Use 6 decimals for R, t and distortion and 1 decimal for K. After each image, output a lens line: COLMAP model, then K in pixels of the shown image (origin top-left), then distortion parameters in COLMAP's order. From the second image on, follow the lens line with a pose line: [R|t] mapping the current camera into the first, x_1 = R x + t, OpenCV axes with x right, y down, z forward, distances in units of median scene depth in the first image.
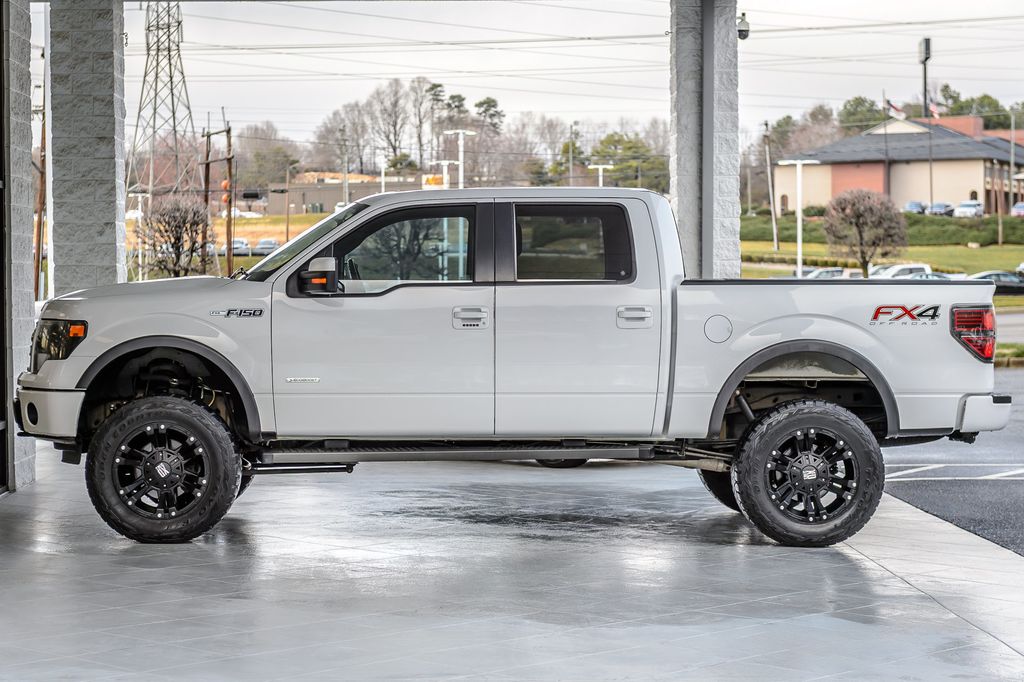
lens RADIAL K [[2095.9, 0, 512.0], [0, 2095.9, 341.0], [0, 0, 1]] dist [-0.021044, -0.263002]
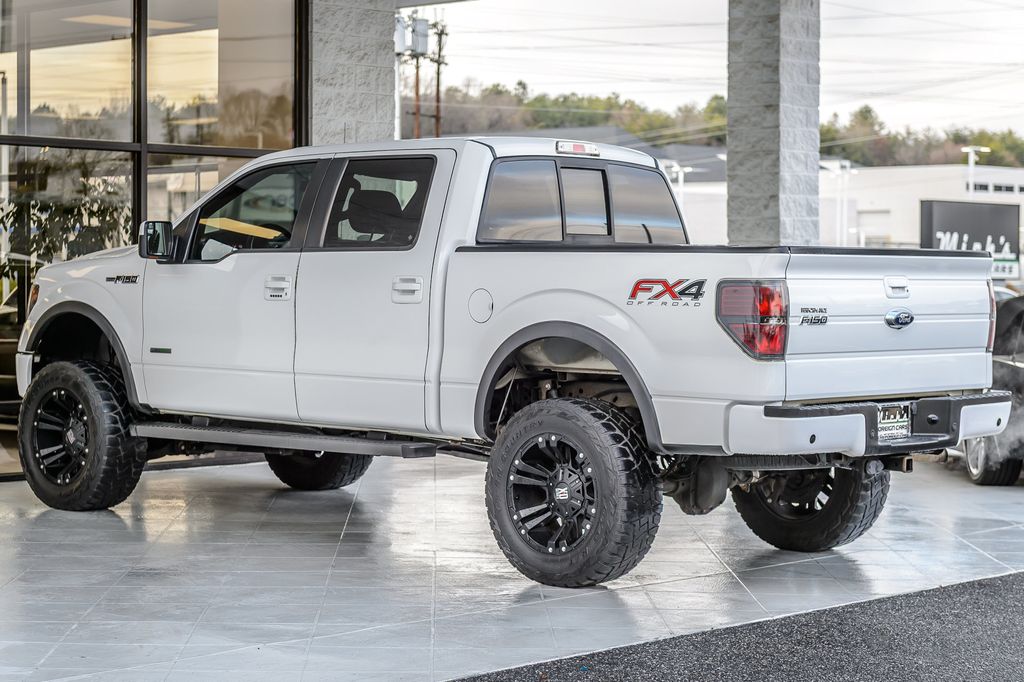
lens RADIAL K [[2095.9, 0, 512.0], [0, 2095.9, 341.0], [0, 0, 1]] dist [-0.021044, -0.263002]
pose [[0.742159, 0.031661, -0.669476, 0.649346], [-0.027802, 0.999478, 0.016447, -0.005809], [0.669647, 0.006406, 0.742652, 0.401544]]
